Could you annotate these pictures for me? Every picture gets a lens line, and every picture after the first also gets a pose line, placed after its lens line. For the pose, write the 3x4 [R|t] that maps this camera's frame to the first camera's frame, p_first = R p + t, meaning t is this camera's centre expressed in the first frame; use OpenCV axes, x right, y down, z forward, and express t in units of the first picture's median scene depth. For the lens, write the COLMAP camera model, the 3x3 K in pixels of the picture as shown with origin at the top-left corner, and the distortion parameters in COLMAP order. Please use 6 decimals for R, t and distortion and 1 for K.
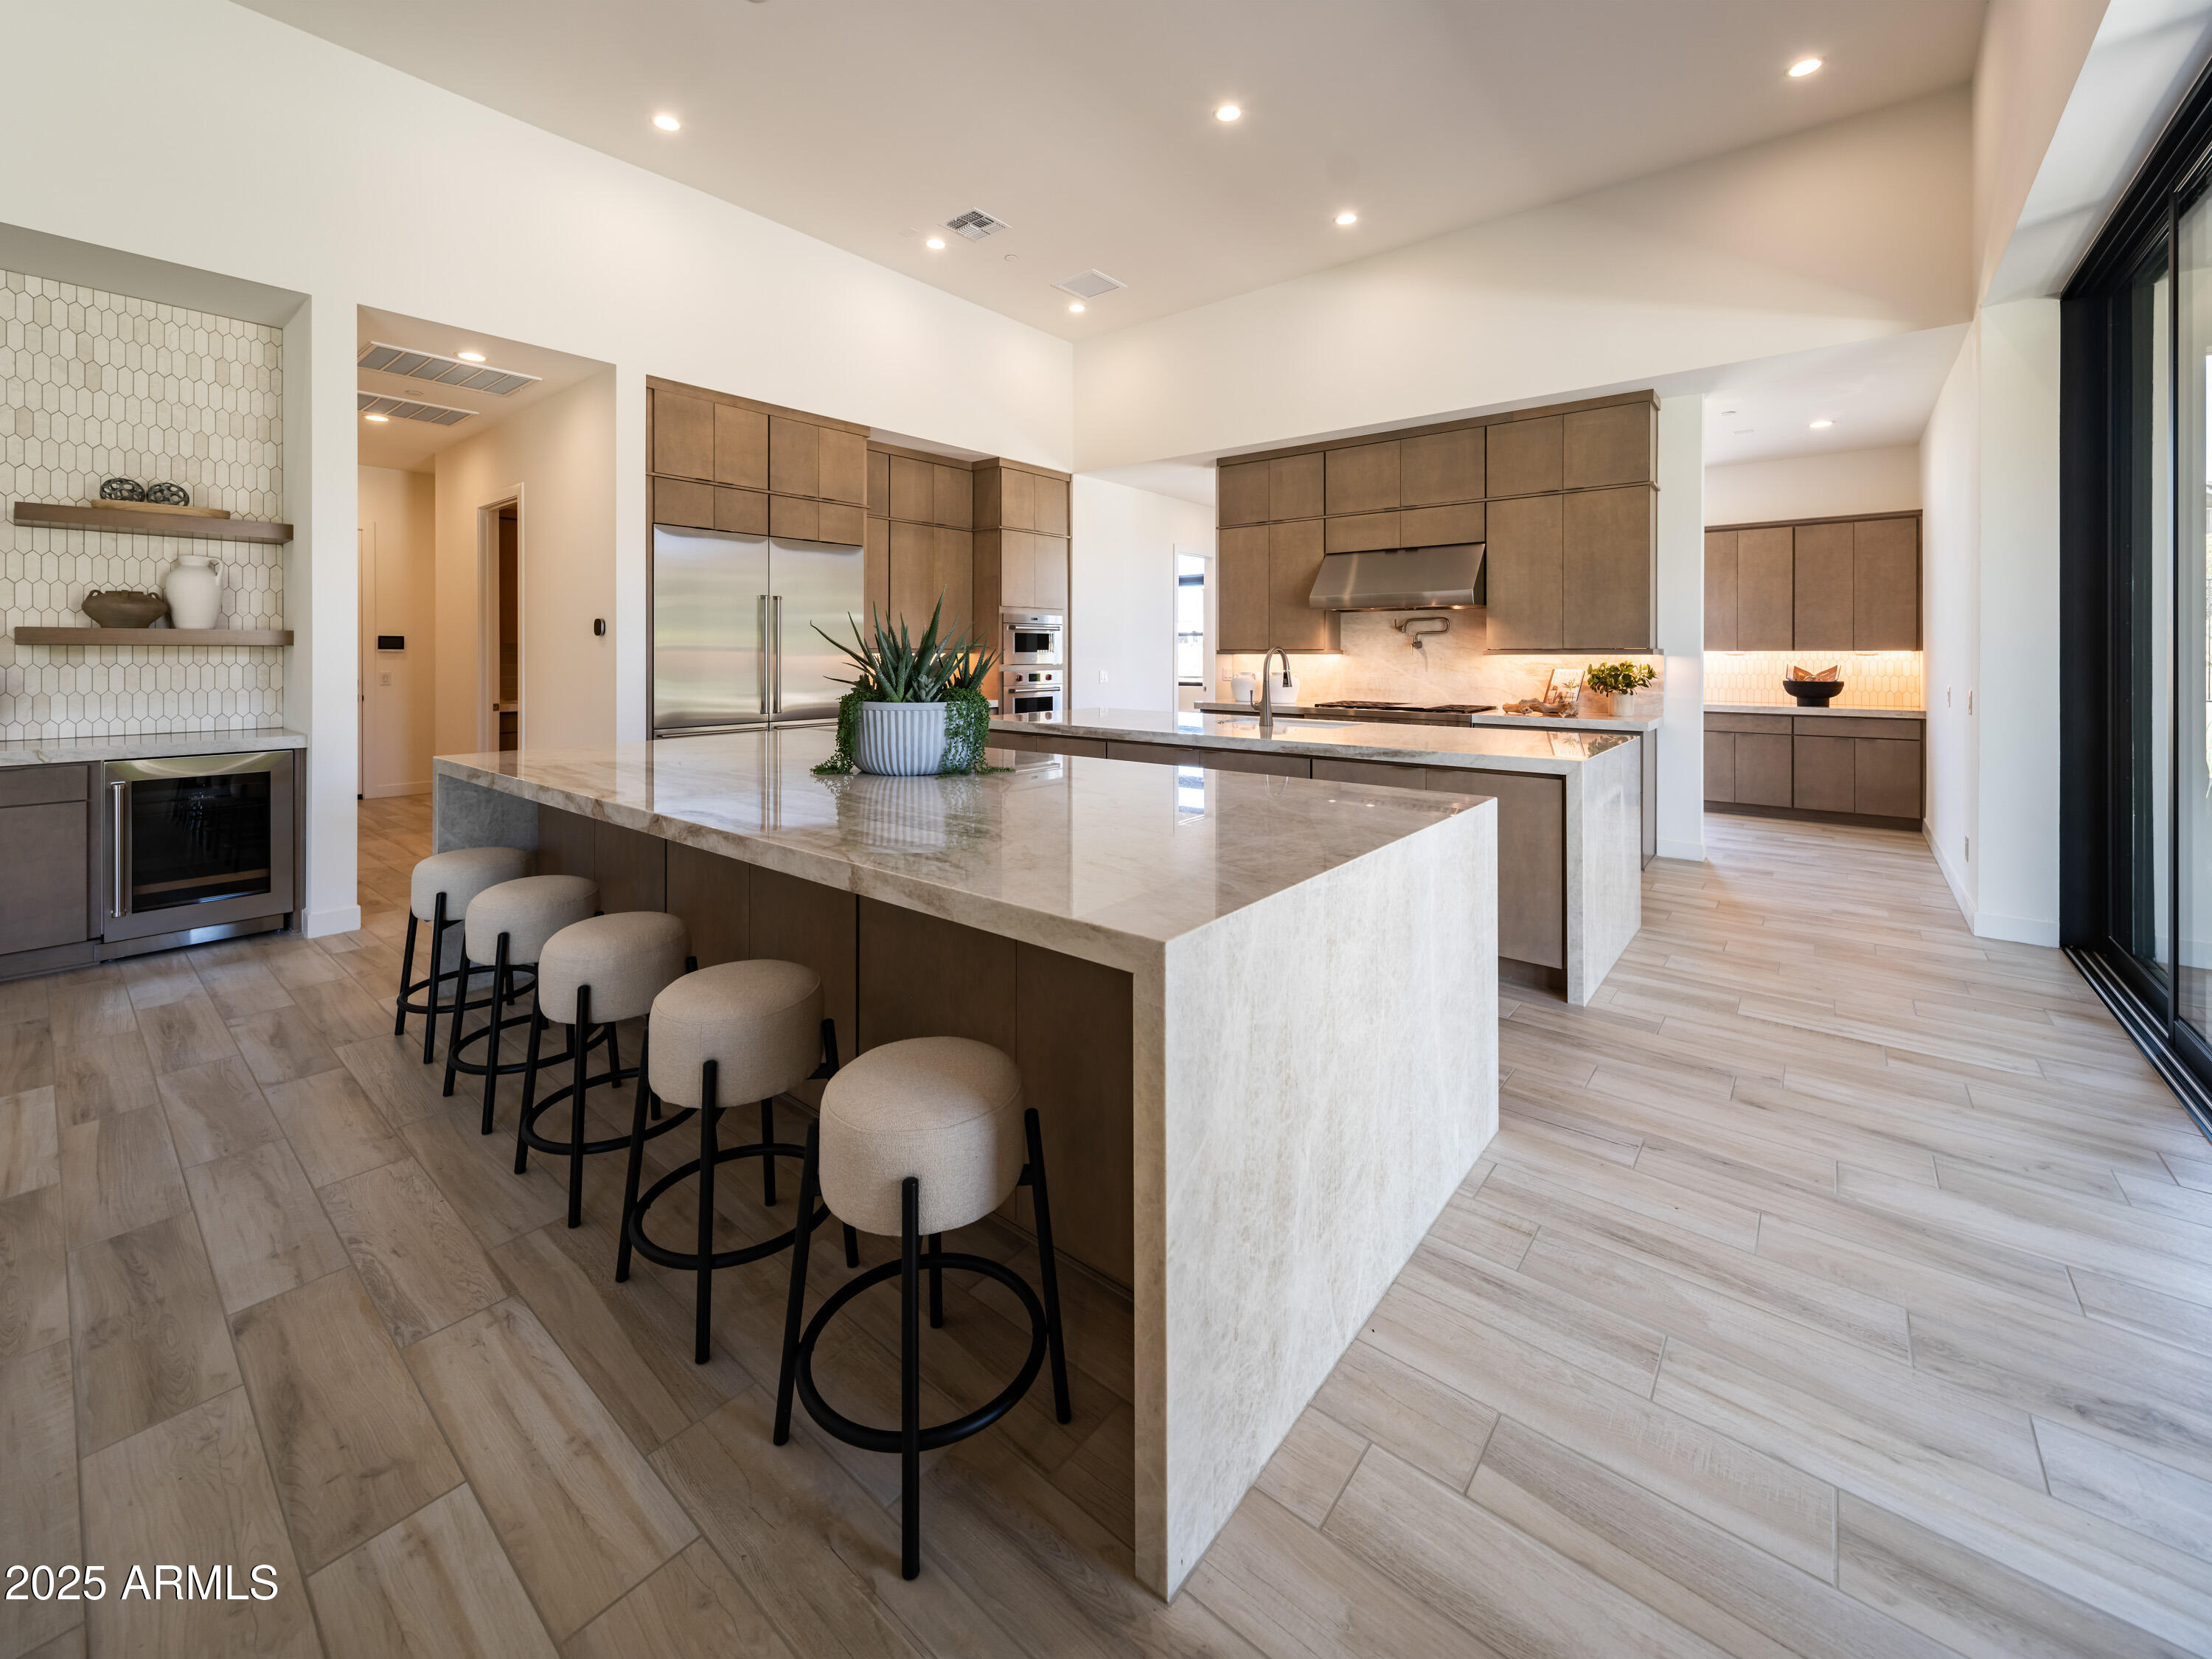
lens RADIAL K [[901.0, 0, 1098.1], [0, 901.0, 652.7], [0, 0, 1]] dist [0.001420, -0.000697]
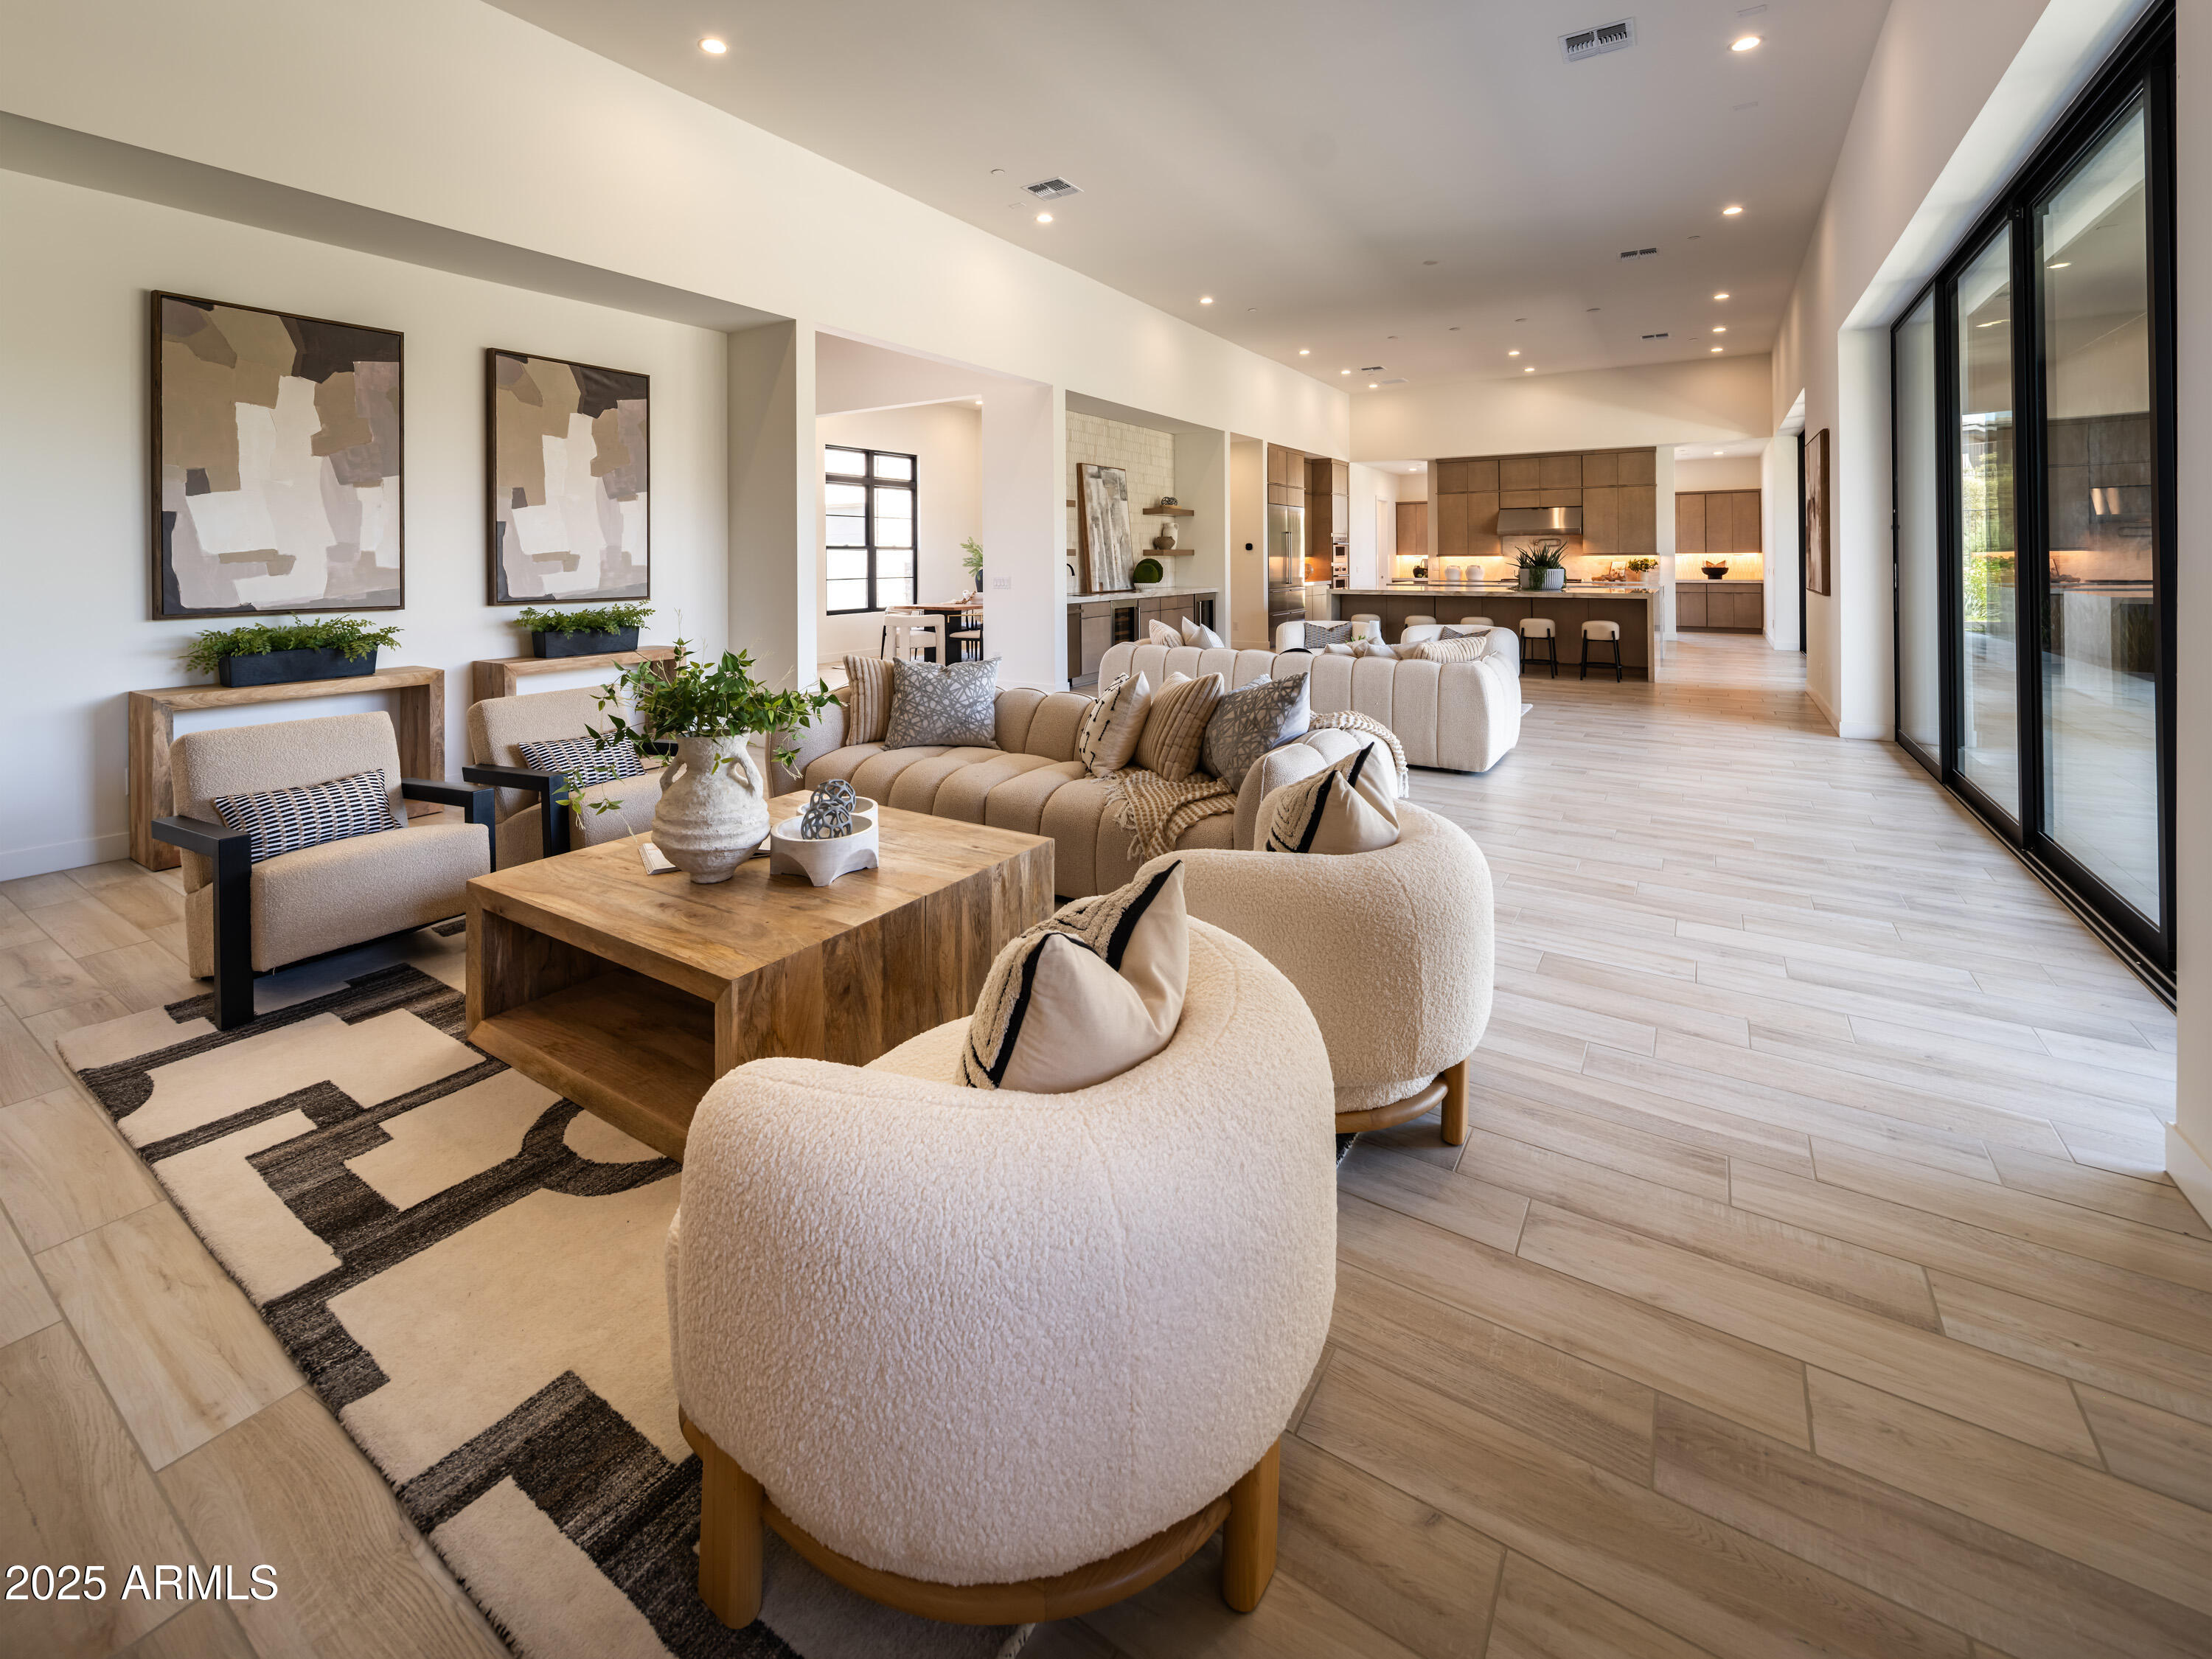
lens RADIAL K [[973.6, 0, 1038.3], [0, 973.6, 547.1], [0, 0, 1]] dist [-0.008968, 0.000083]
pose [[0.996266, -0.006174, 0.086113, -1.060291], [0.007100, 0.999920, -0.010451, -0.003763], [-0.086041, 0.011023, 0.996231, -1.216903]]
